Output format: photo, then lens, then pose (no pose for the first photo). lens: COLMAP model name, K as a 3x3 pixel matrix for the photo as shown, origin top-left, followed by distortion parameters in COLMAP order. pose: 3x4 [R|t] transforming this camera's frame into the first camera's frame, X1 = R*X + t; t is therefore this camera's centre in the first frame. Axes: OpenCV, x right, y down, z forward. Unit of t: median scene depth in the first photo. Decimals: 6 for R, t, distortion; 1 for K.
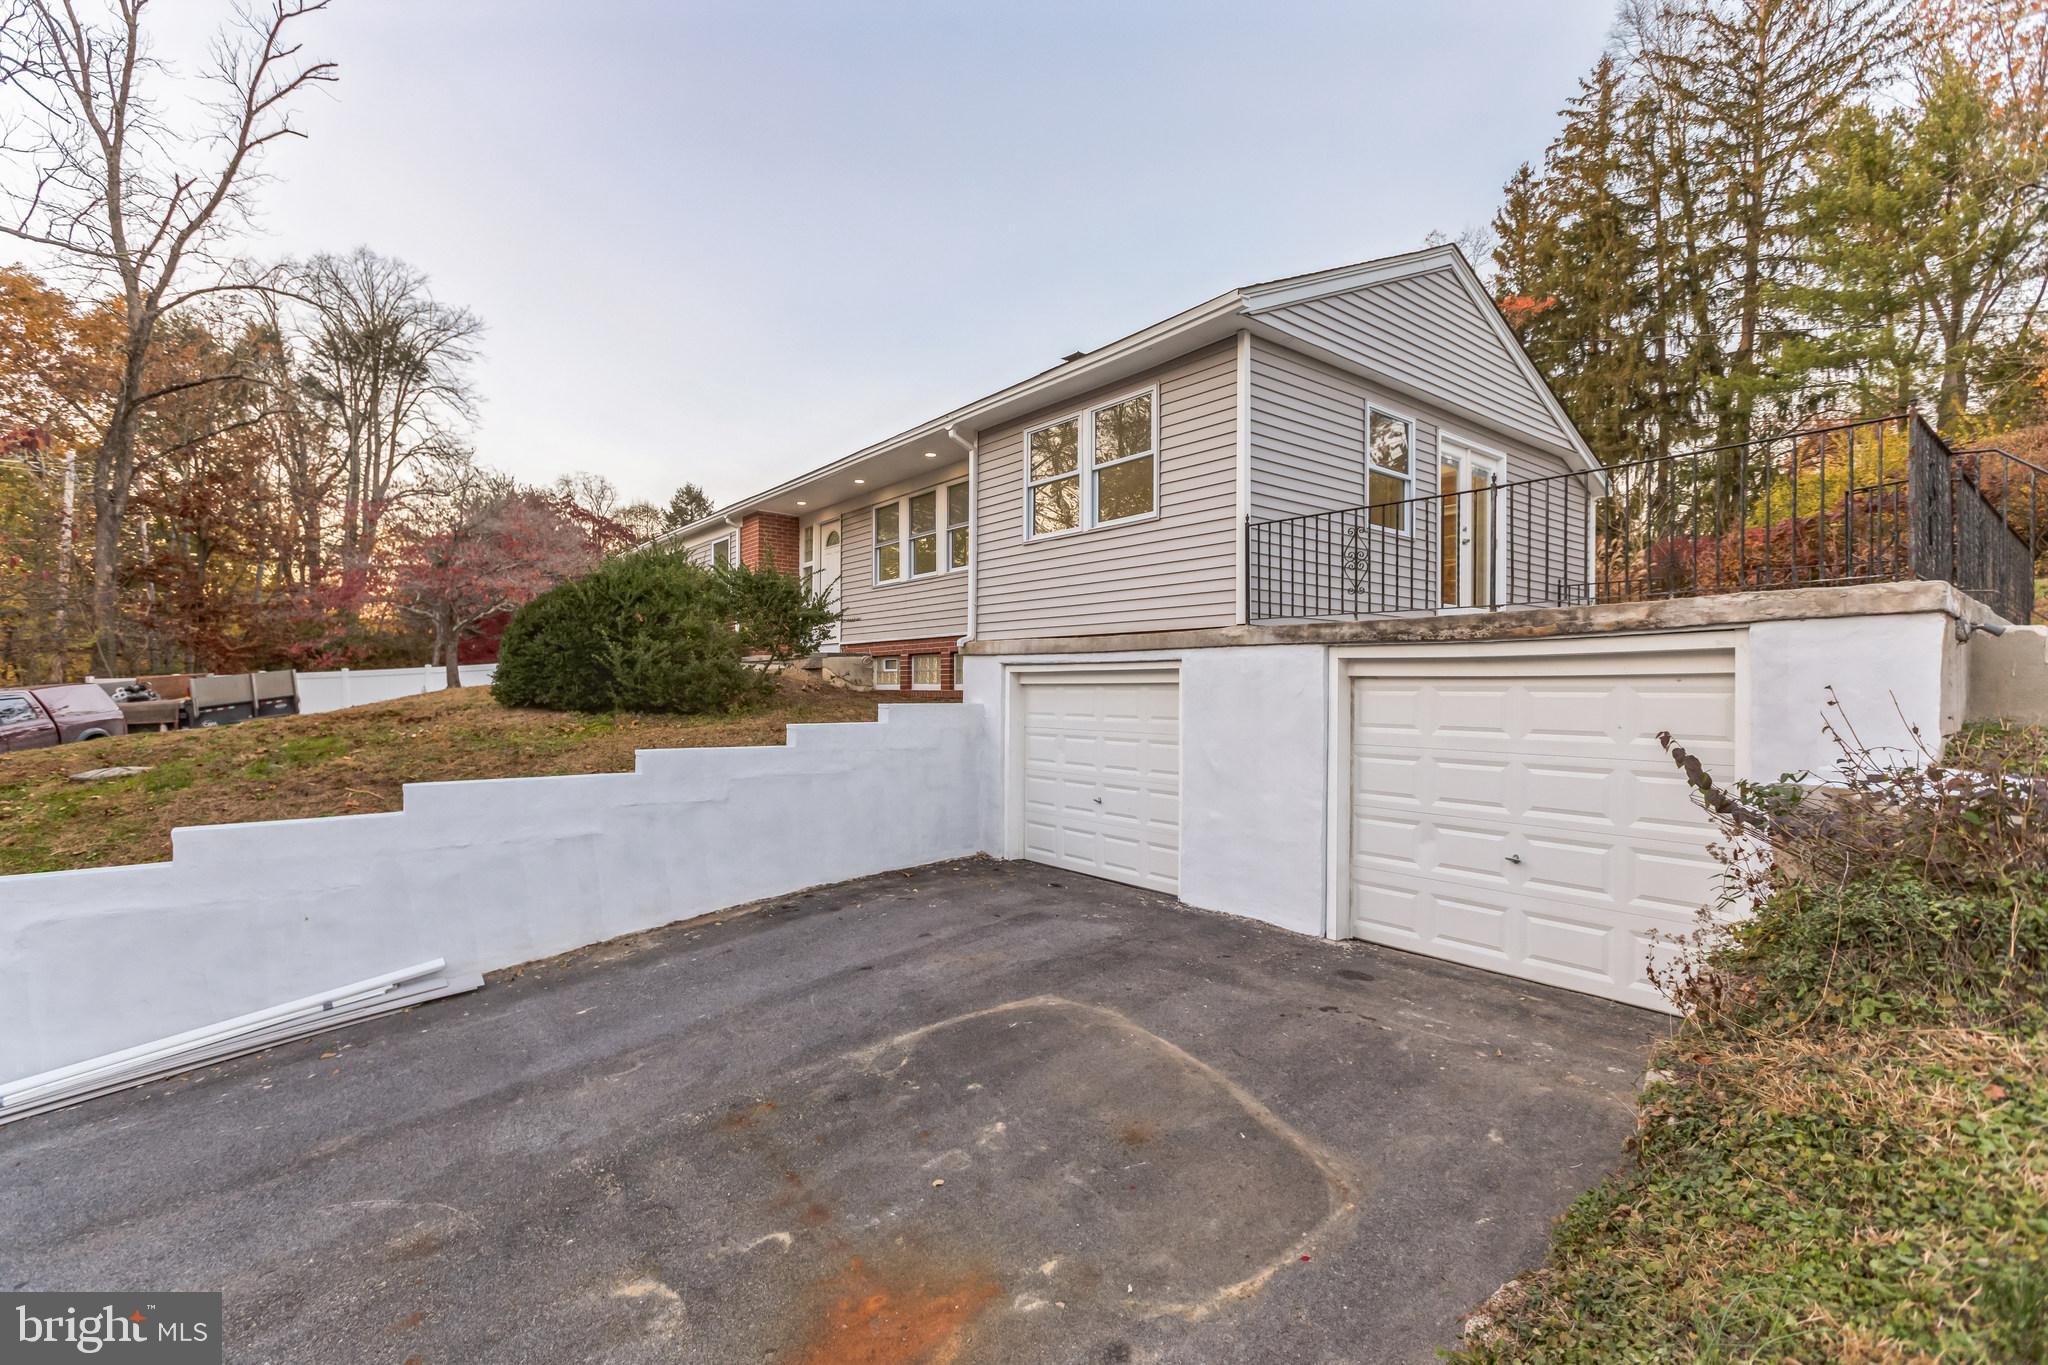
lens RADIAL K [[921.1, 0, 1026.1], [0, 921.1, 728.4], [0, 0, 1]] dist [-0.000071, -0.000772]
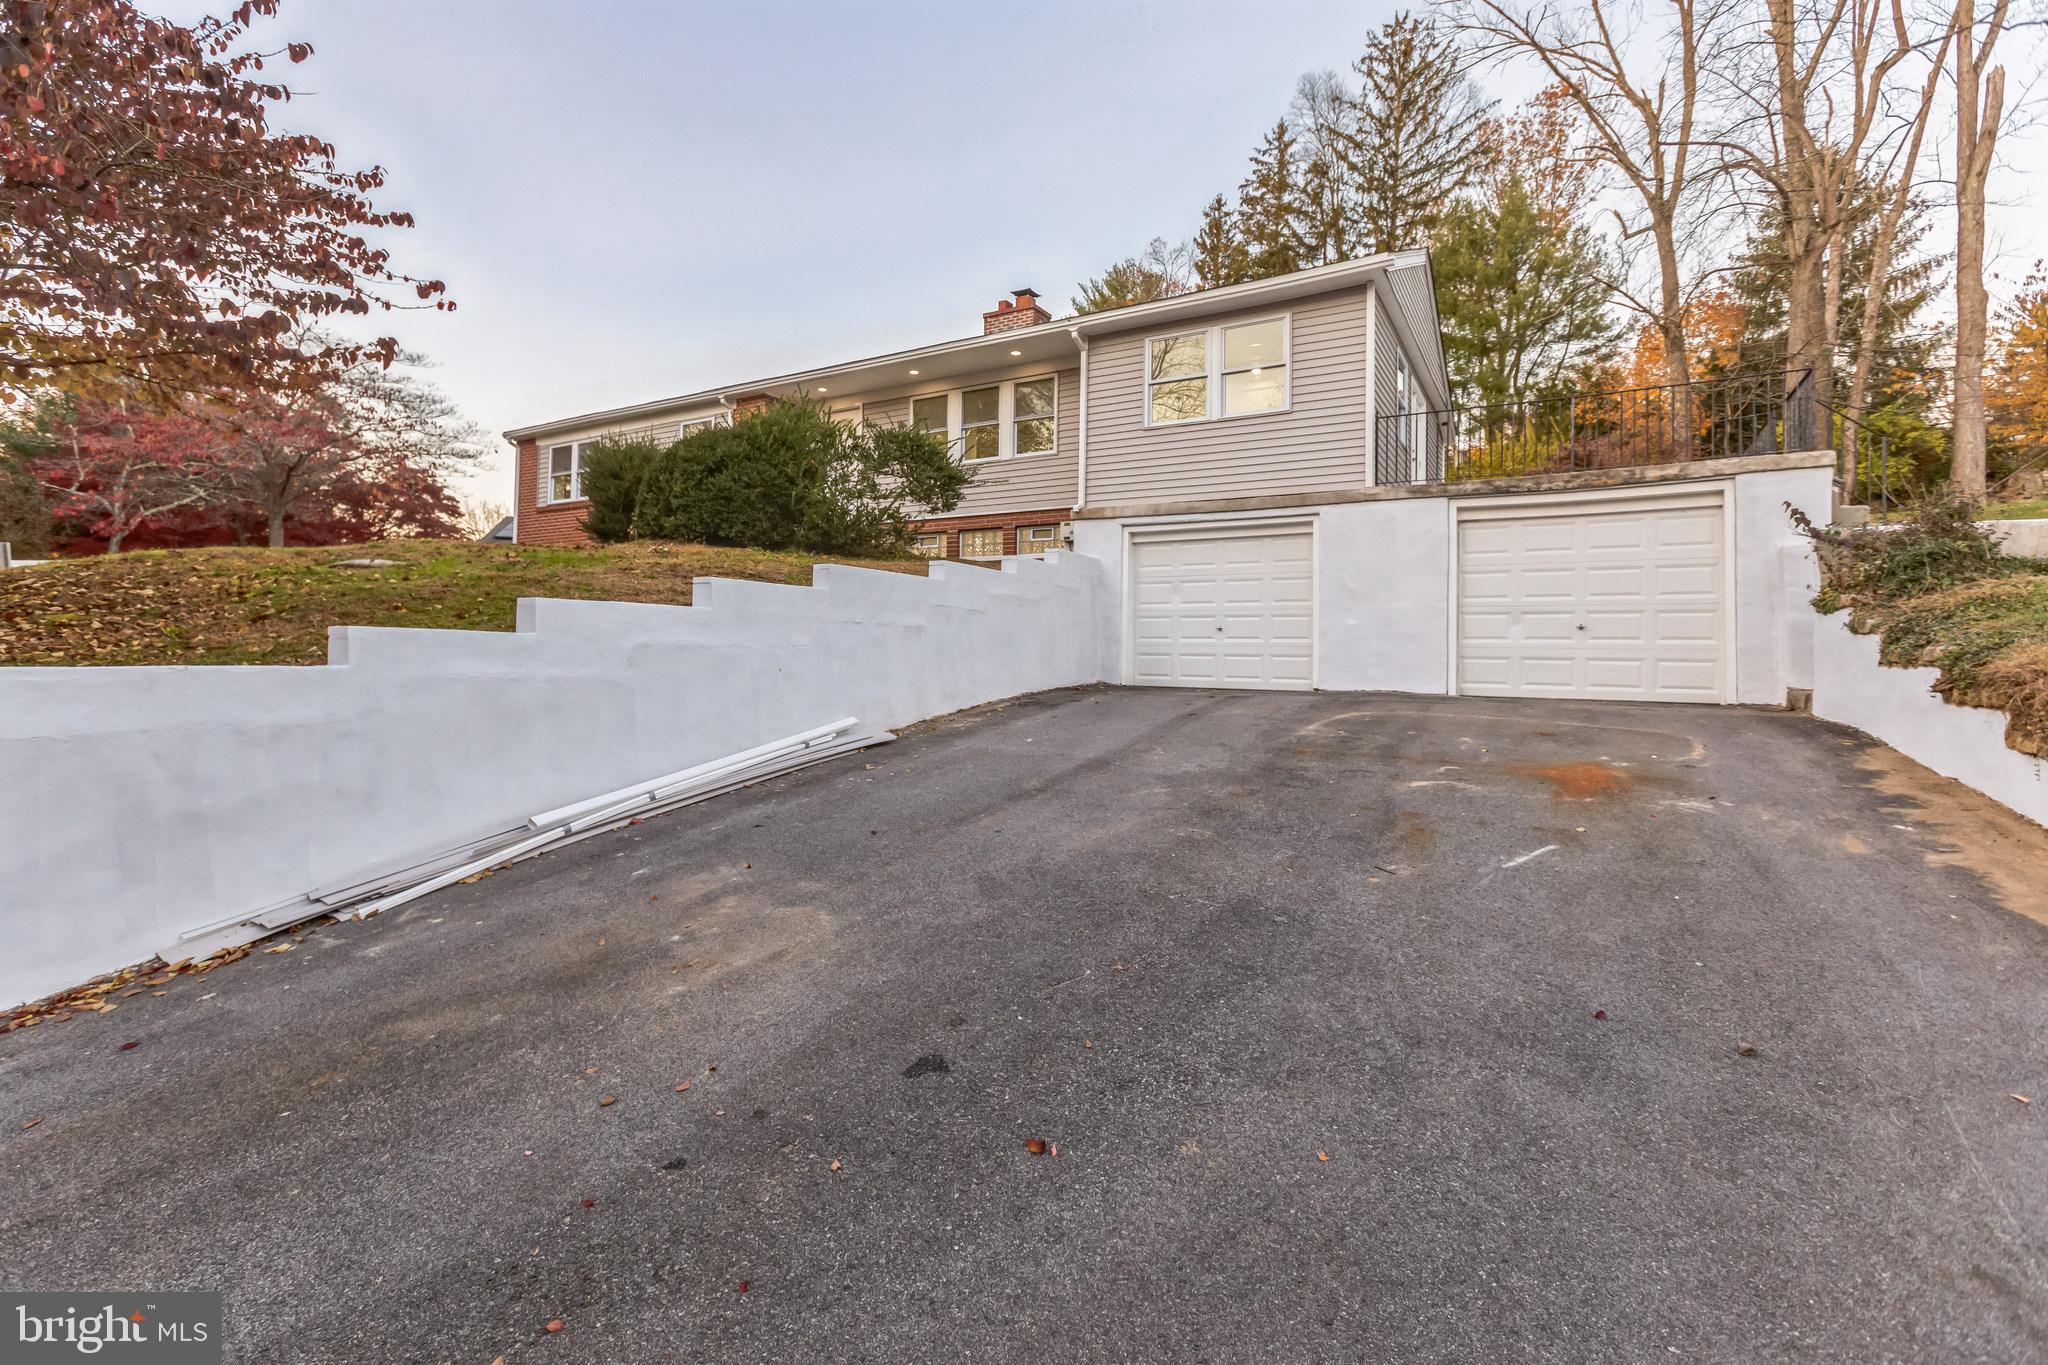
lens RADIAL K [[928.5, 0, 1024.0], [0, 928.5, 682.5], [0, 0, 1]] dist [-0.000140, -0.000026]
pose [[0.933321, -0.000516, 0.359042, -0.556908], [0.005645, 0.999896, -0.013237, 0.146009], [-0.358997, 0.014382, 0.933228, -0.101566]]
